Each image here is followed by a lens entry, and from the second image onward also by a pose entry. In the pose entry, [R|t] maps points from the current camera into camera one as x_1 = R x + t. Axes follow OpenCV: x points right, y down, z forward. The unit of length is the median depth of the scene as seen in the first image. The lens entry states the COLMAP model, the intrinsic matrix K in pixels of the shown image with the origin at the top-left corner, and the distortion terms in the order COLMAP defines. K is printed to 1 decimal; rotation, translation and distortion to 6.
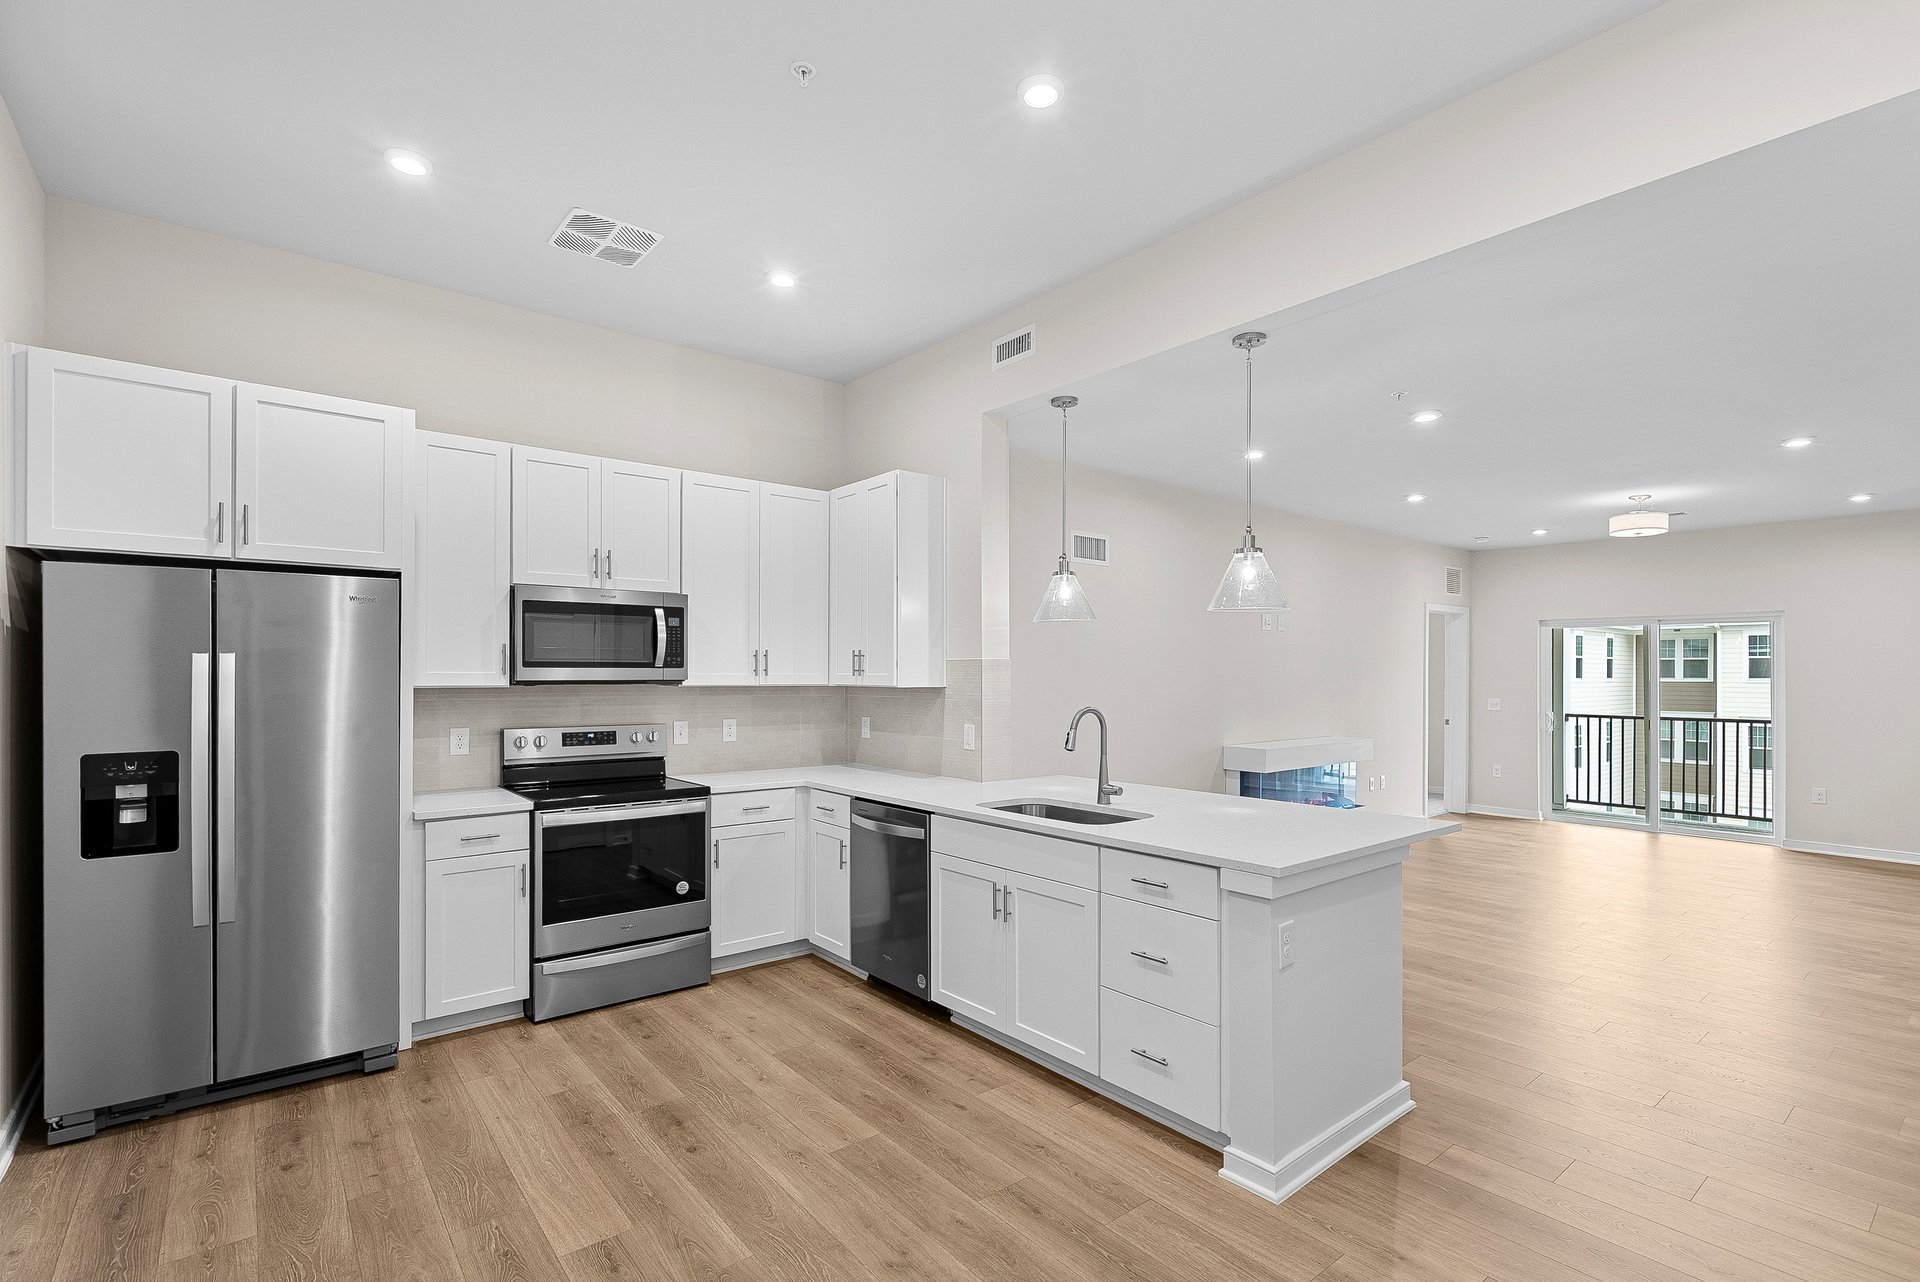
lens RADIAL K [[882.9, 0, 966.3], [0, 882.9, 668.4], [0, 0, 1]] dist [0.000000, 0.003225]
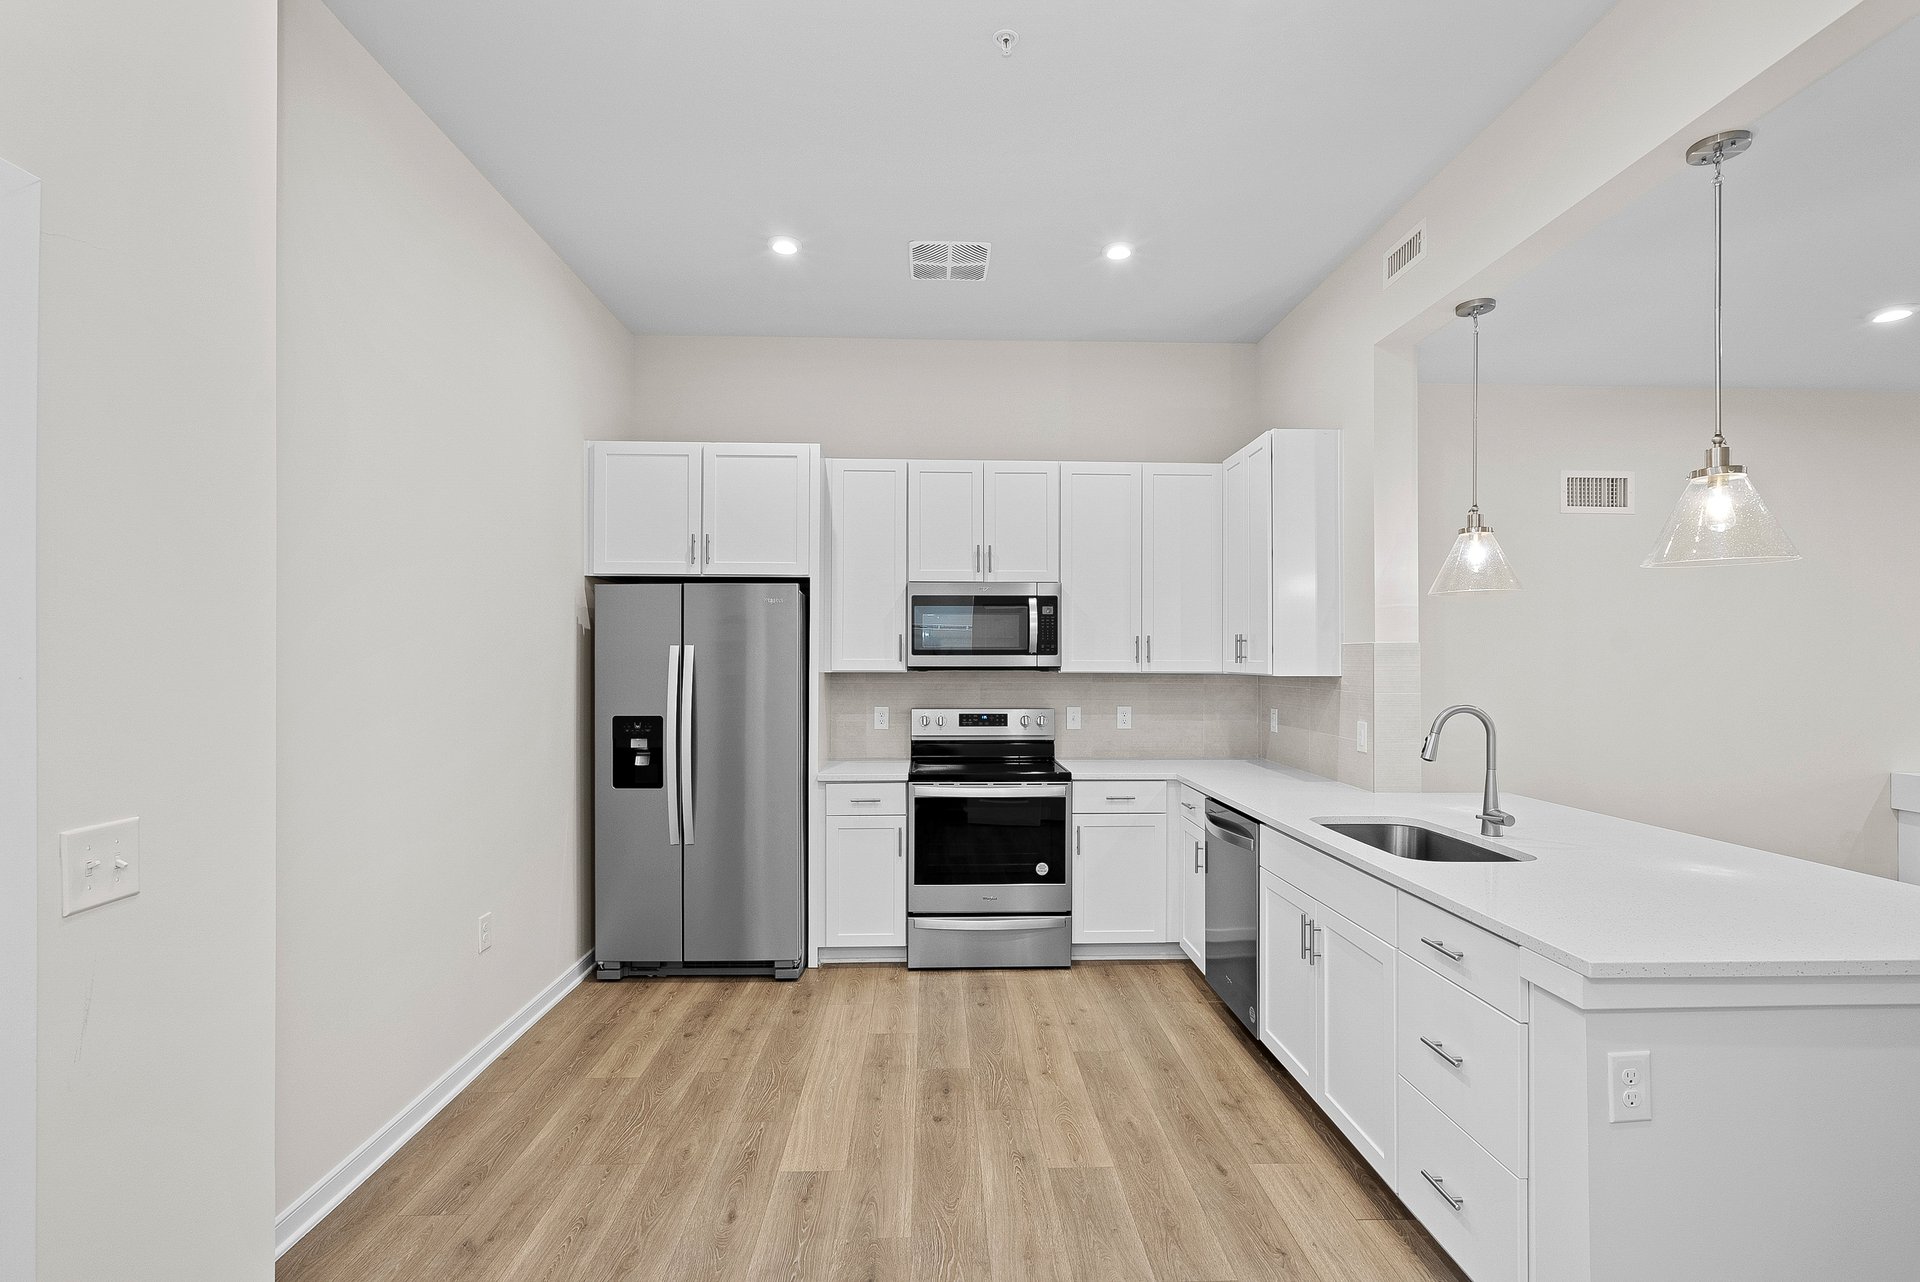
lens RADIAL K [[882.9, 0, 971.5], [0, 882.9, 652.4], [0, 0, 1]] dist [0.000000, 0.003225]
pose [[0.800438, -0.004806, -0.599396, 0.270313], [0.002954, 0.999987, -0.004073, 0.000558], [0.599408, 0.001490, 0.800442, 0.150010]]
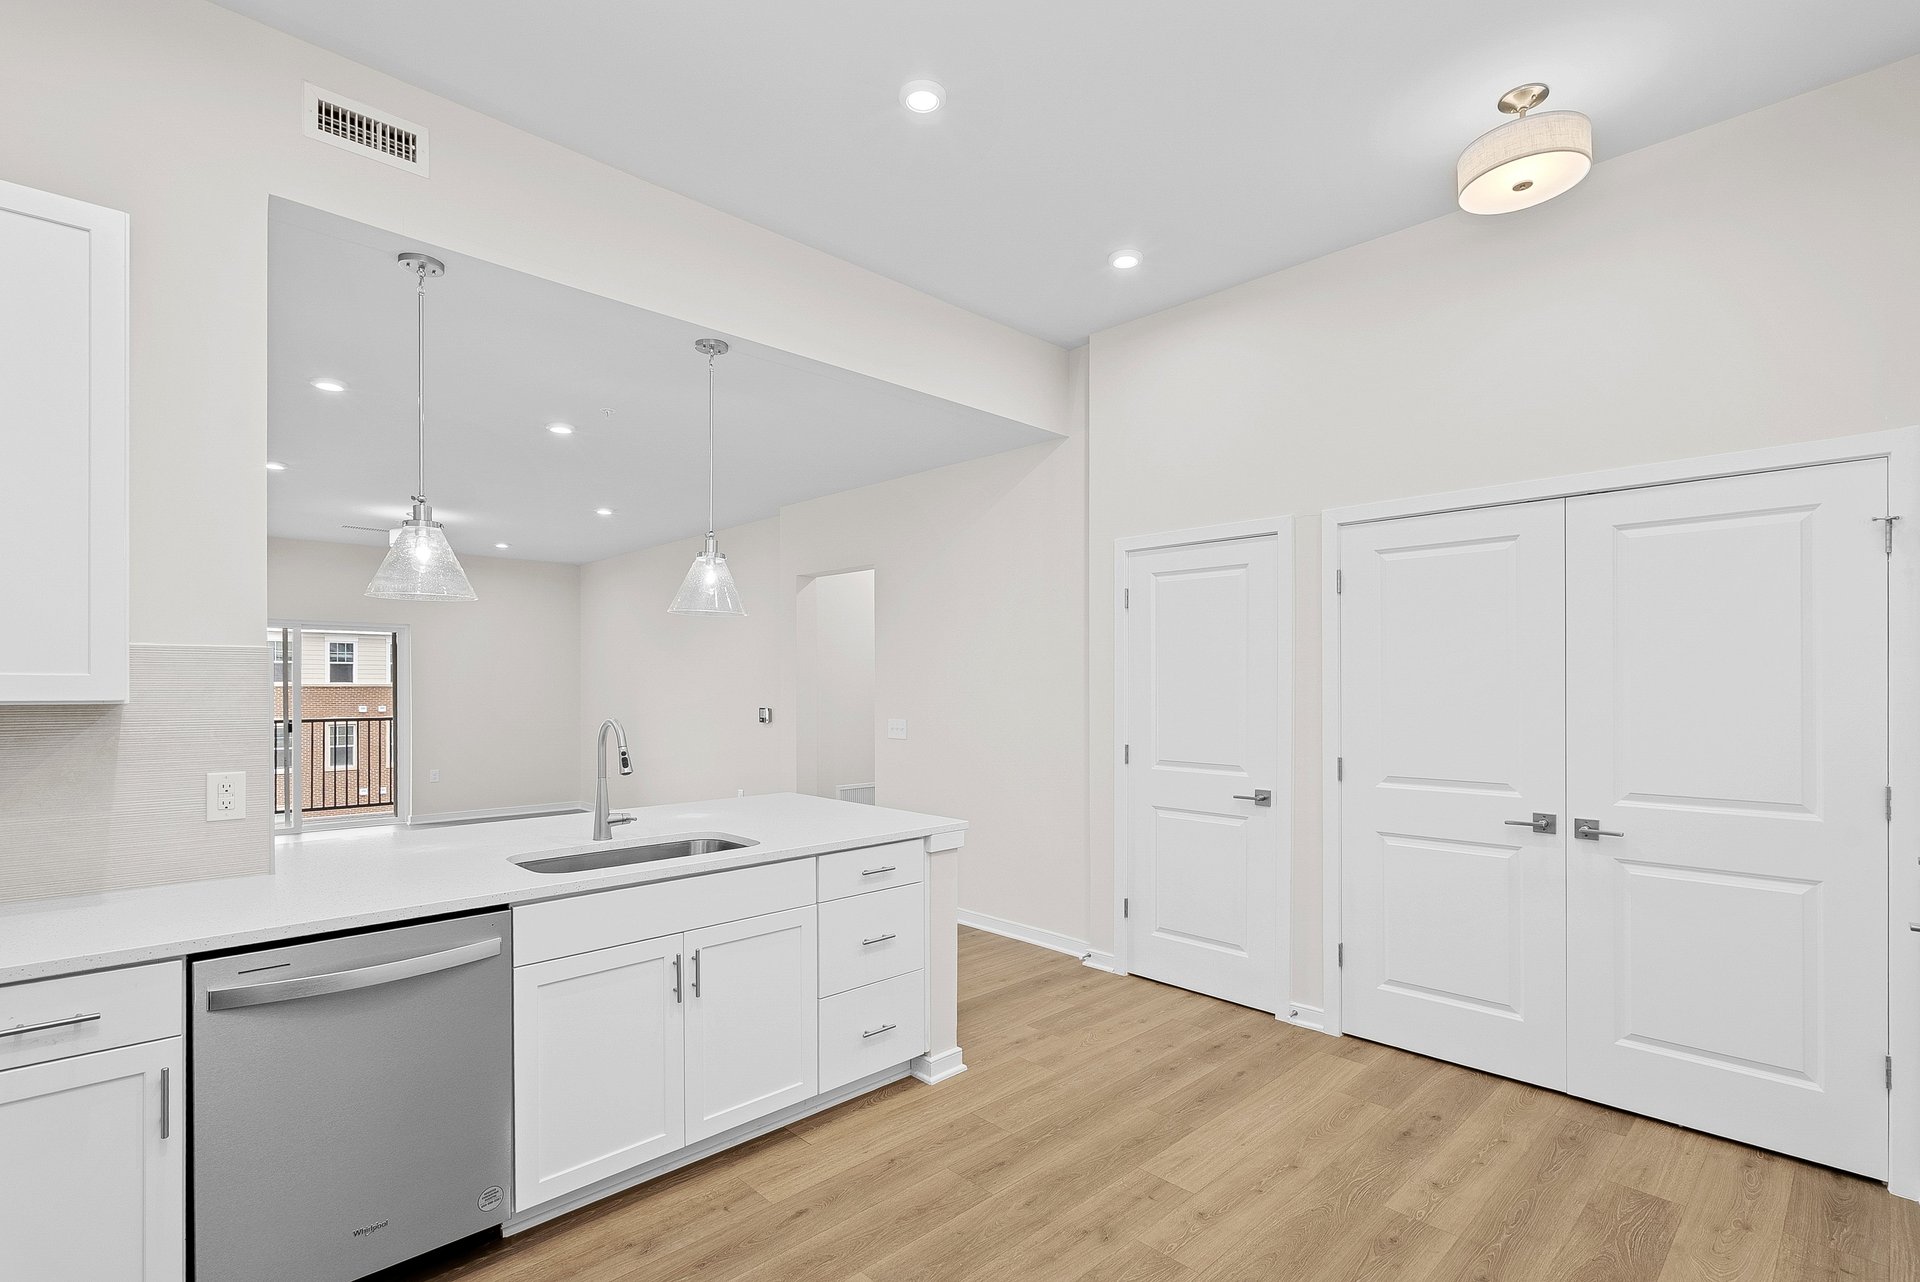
lens RADIAL K [[882.9, 0, 956.8], [0, 882.9, 682.1], [0, 0, 1]] dist [0.000000, 0.003225]
pose [[-0.068811, -0.003174, 0.997625, -0.707527], [-0.007935, 0.999965, 0.002634, 0.006273], [-0.997598, -0.007735, -0.068834, 0.789837]]
